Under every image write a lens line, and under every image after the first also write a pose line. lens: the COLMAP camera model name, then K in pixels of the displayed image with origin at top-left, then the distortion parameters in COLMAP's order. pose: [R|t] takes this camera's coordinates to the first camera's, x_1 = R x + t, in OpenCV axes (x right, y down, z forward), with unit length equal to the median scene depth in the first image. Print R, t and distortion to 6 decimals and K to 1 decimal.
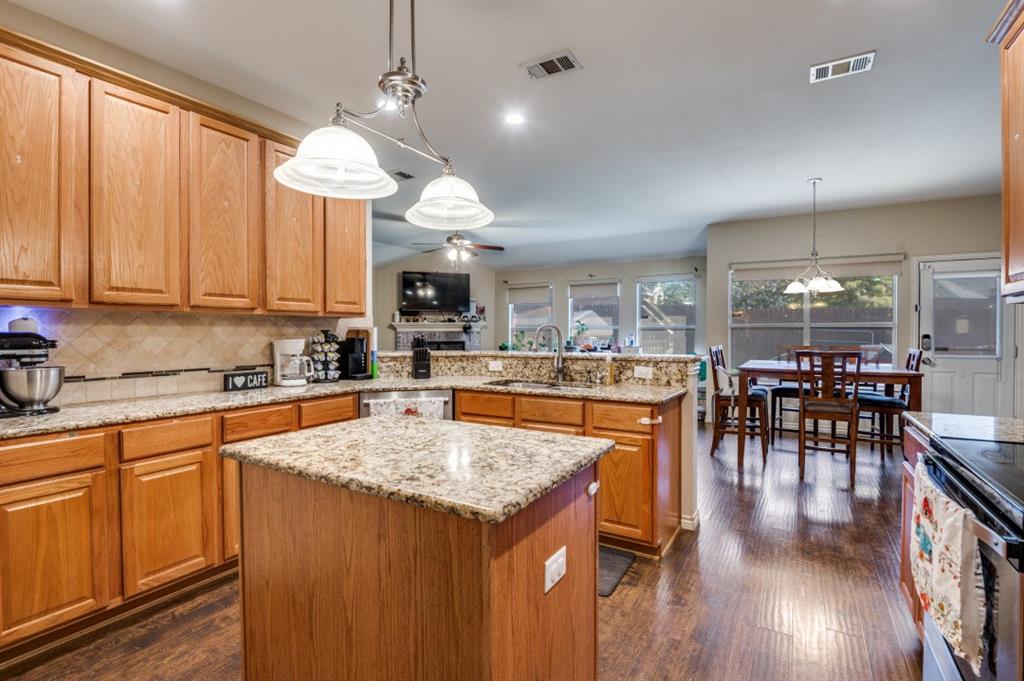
lens RADIAL K [[474.1, 0, 511.1], [0, 474.1, 339.0], [0, 0, 1]] dist [-0.004706, -0.010413]
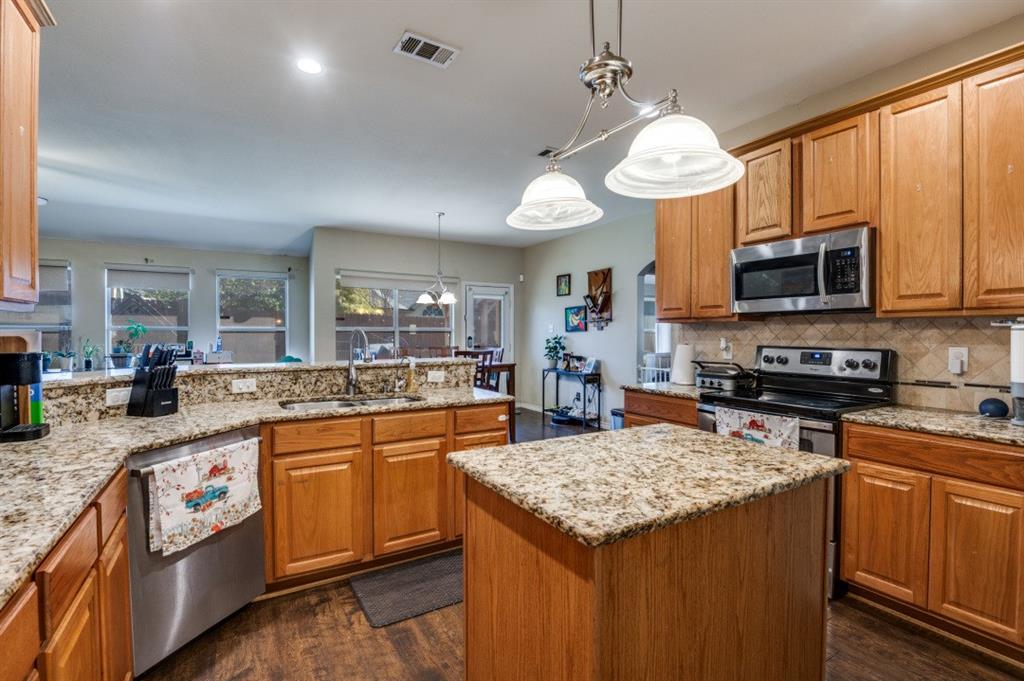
lens RADIAL K [[474.1, 0, 511.1], [0, 474.1, 339.0], [0, 0, 1]] dist [-0.004706, -0.010413]
pose [[0.479985, -0.010323, 0.877216, -0.557754], [0.011432, 0.999919, 0.005512, -0.015622], [-0.877202, 0.007383, 0.480064, 0.363271]]
